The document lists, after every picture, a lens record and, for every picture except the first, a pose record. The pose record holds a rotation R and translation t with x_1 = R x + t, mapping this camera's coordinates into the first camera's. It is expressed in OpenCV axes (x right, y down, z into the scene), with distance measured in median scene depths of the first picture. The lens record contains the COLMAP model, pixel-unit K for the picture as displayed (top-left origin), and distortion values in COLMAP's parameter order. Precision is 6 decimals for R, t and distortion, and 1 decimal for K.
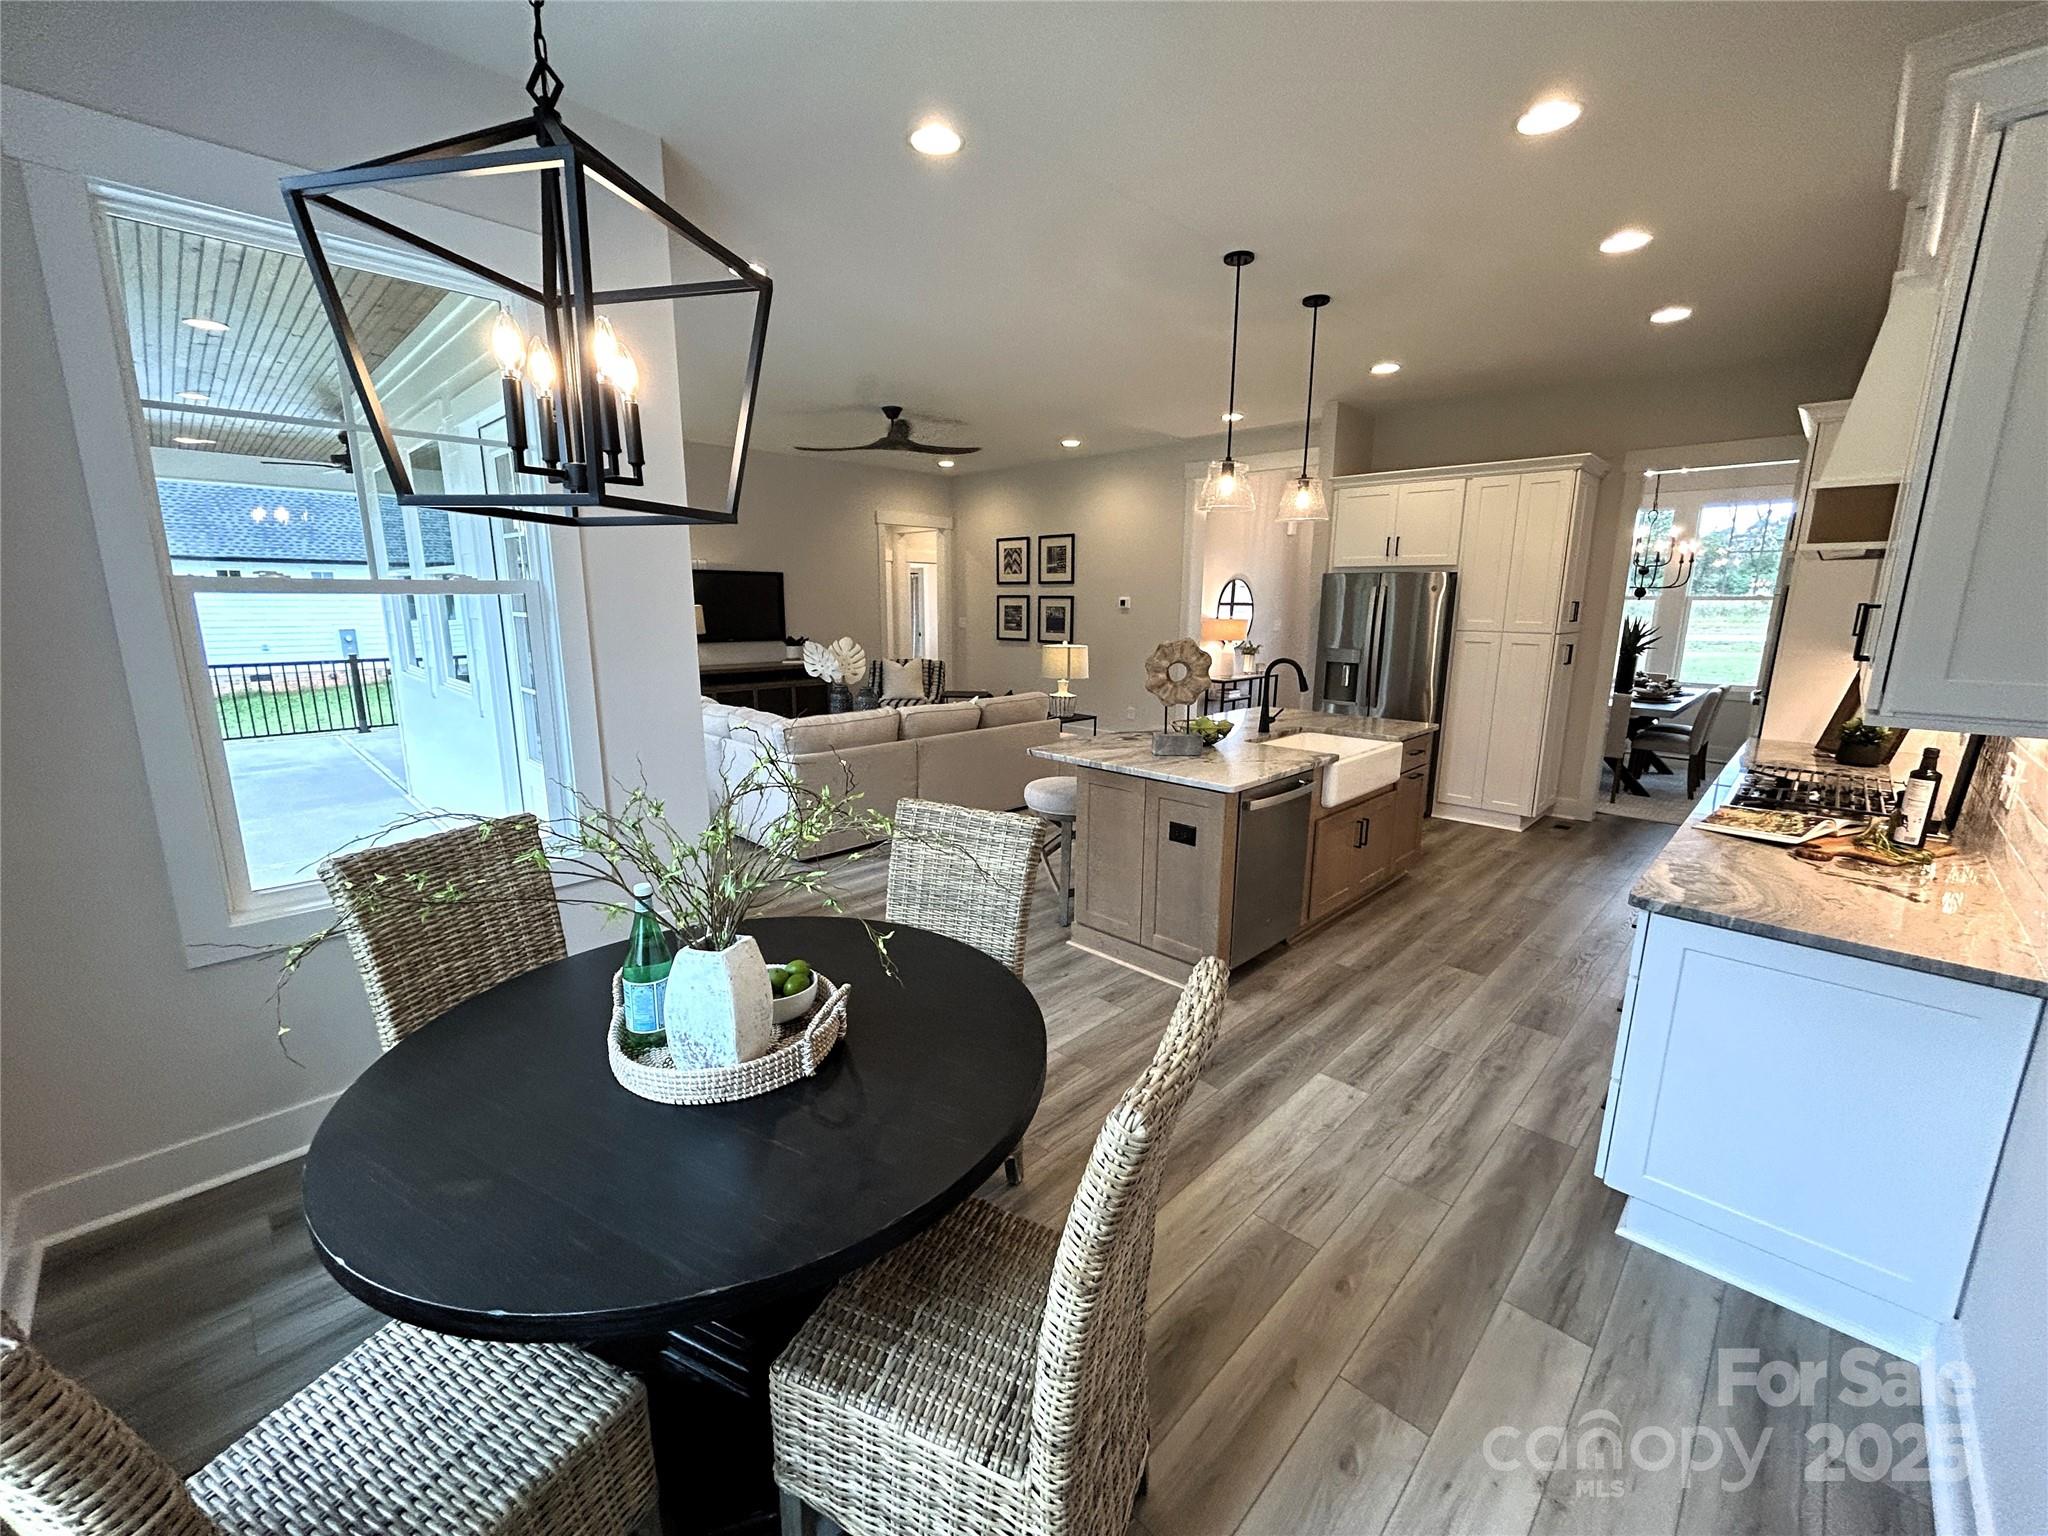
lens RADIAL K [[821.7, 0, 1020.6], [0, 821.7, 765.5], [0, 0, 1]] dist [0.000443, 0.000074]
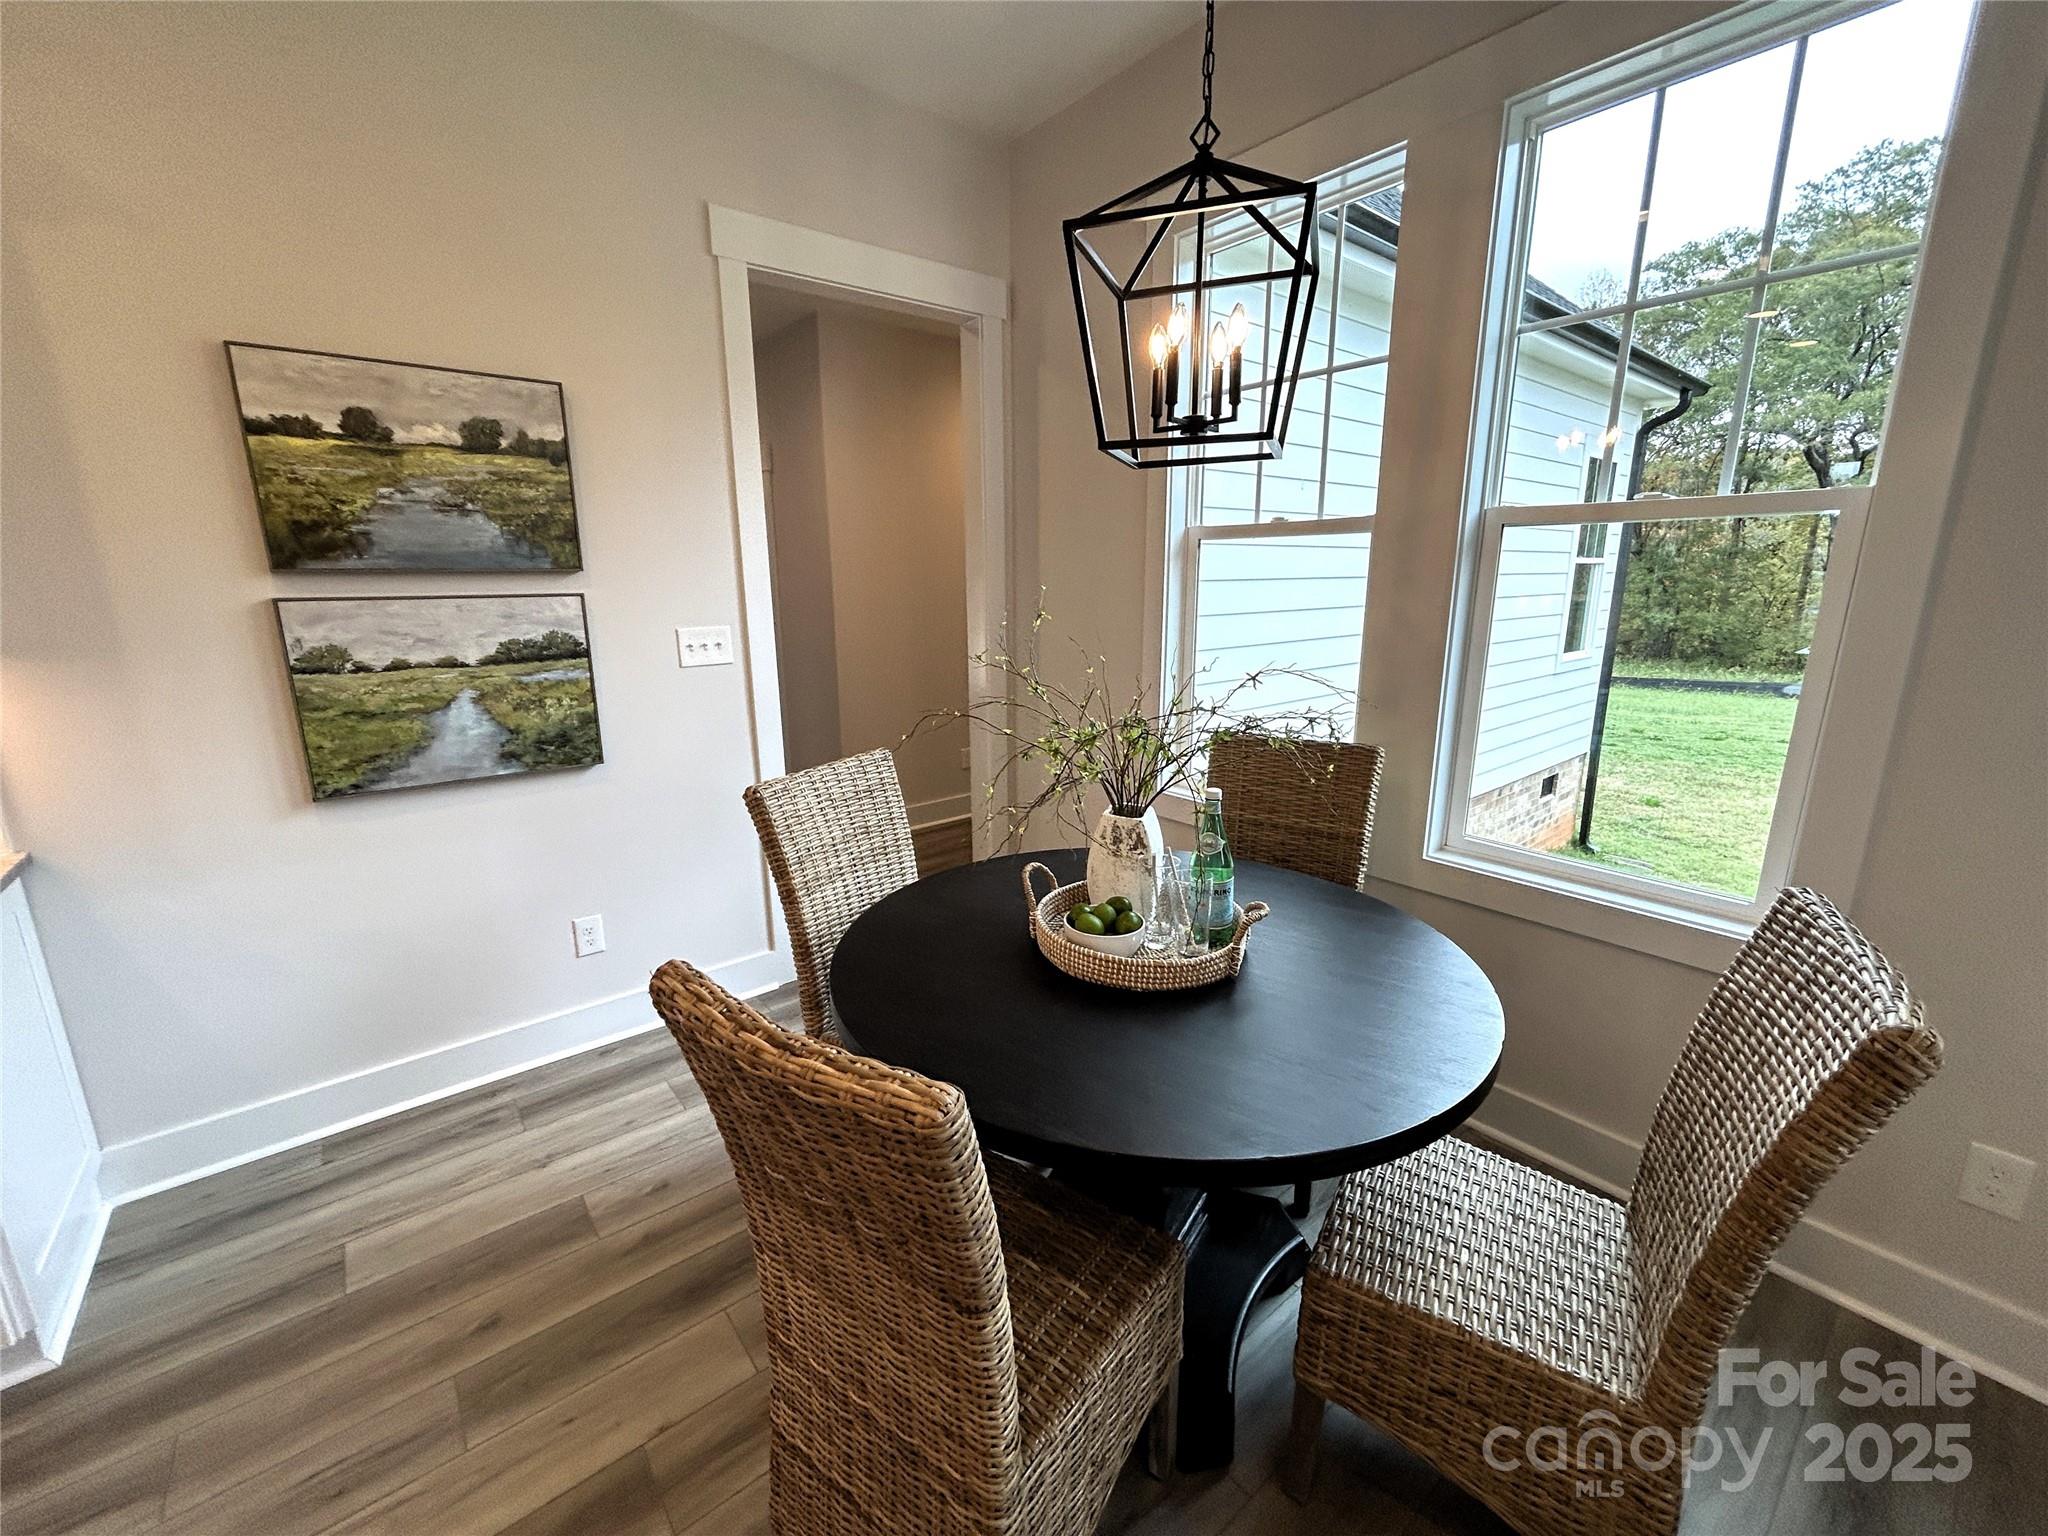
lens RADIAL K [[830.0, 0, 1019.4], [0, 830.0, 764.2], [0, 0, 1]] dist [0.000164, -0.000153]
pose [[-0.994183, -0.016685, 0.106408, -0.052541], [0.029010, 0.909939, 0.413727, -0.053419], [-0.103728, 0.414407, -0.904161, 0.310343]]
